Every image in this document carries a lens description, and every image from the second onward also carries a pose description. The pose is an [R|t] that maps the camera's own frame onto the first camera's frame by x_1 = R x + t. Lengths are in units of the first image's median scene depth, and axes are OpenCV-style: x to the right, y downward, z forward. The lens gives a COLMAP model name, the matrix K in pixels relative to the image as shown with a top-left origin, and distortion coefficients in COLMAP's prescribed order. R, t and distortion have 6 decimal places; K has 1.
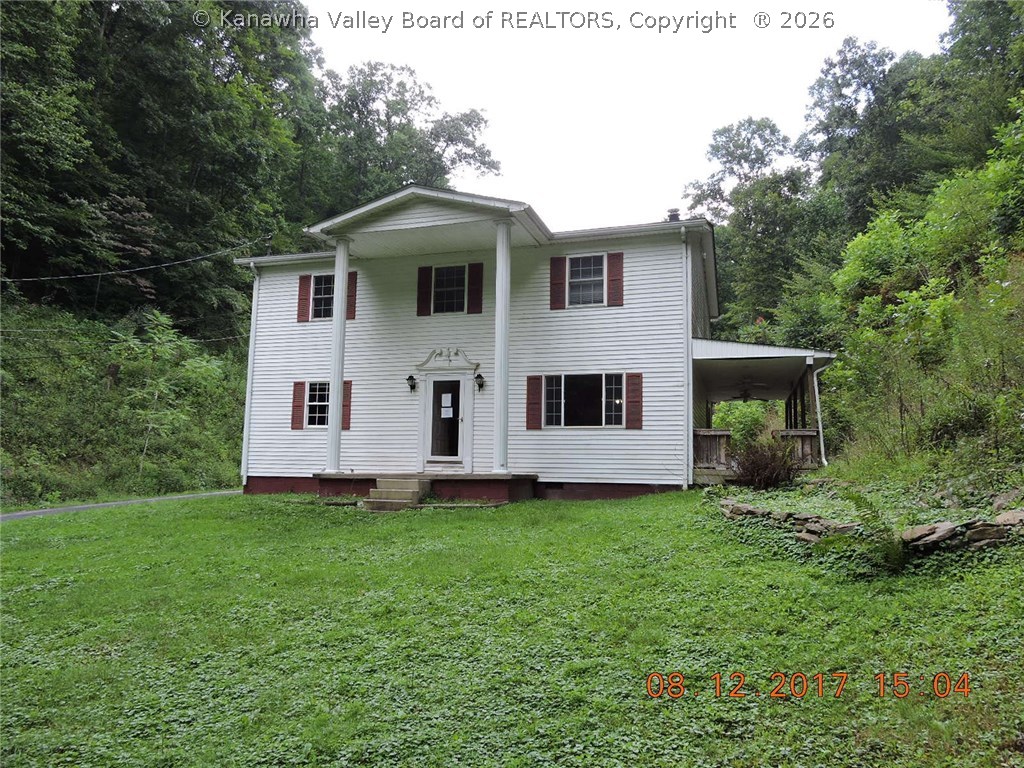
lens RADIAL K [[737.0, 0, 514.4], [0, 737.0, 380.4], [0, 0, 1]] dist [-0.006625, 0.000163]
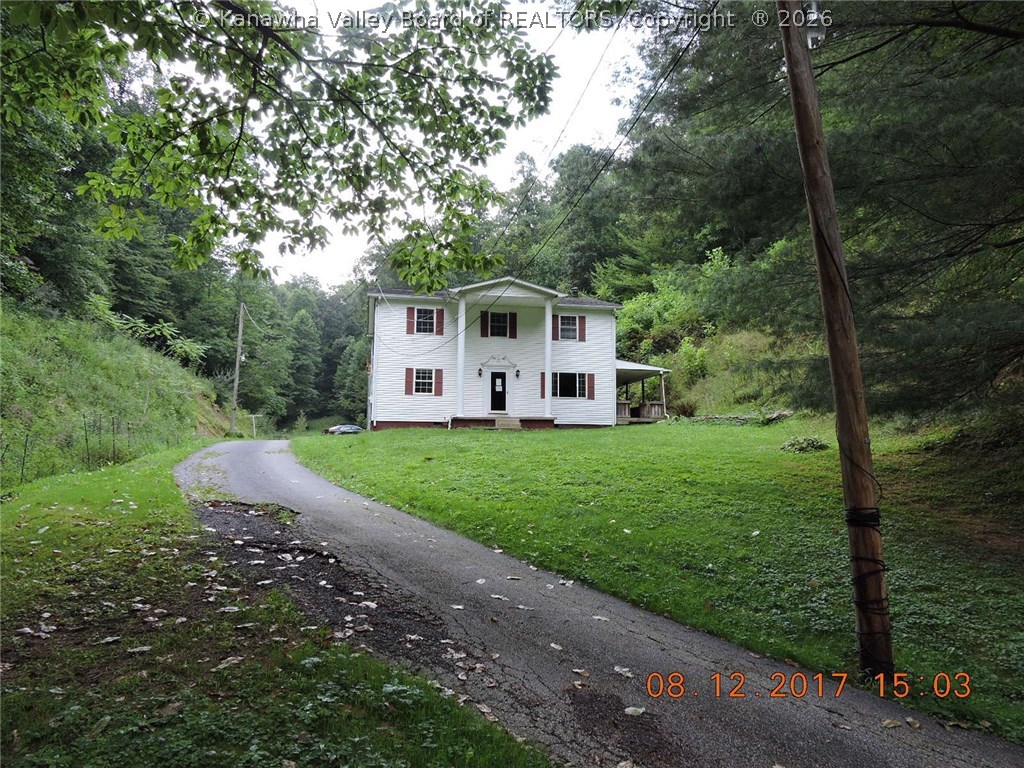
lens RADIAL K [[737.0, 0, 511.9], [0, 737.0, 383.7], [0, 0, 1]] dist [-0.006625, 0.000163]
pose [[0.874231, 0.043392, 0.483567, -0.999991], [-0.049166, 0.998790, -0.000738, 0.030980], [-0.483014, -0.023130, 0.875307, -0.716837]]
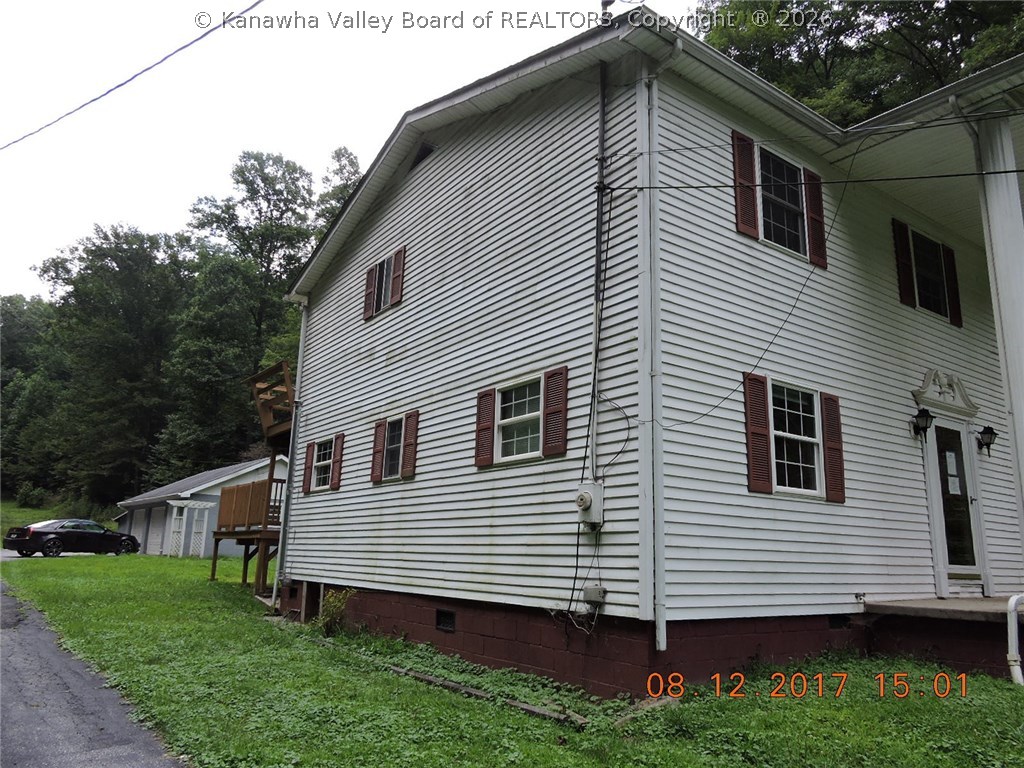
lens RADIAL K [[737.0, 0, 518.3], [0, 737.0, 384.9], [0, 0, 1]] dist [-0.006625, 0.000163]
pose [[0.594162, 0.184029, 0.783010, -0.739126], [-0.116145, 0.982902, -0.142876, 0.086394], [-0.795916, -0.006052, 0.605377, 0.922345]]
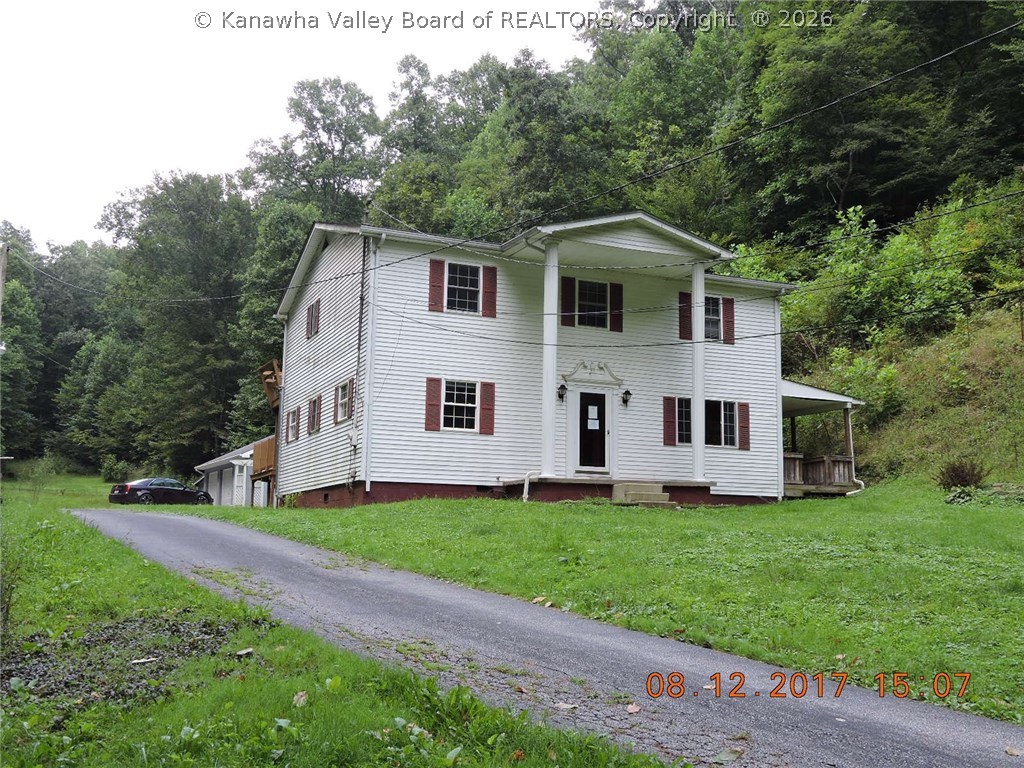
lens RADIAL K [[1060.0, 0, 515.0], [0, 1060.0, 382.9], [0, 0, 1]] dist [-0.027371, 0.000000]
pose [[0.751684, 0.095388, 0.652589, -1.139556], [-0.083975, 0.995275, -0.048751, 0.067007], [-0.654156, -0.018156, 0.756142, -0.044241]]
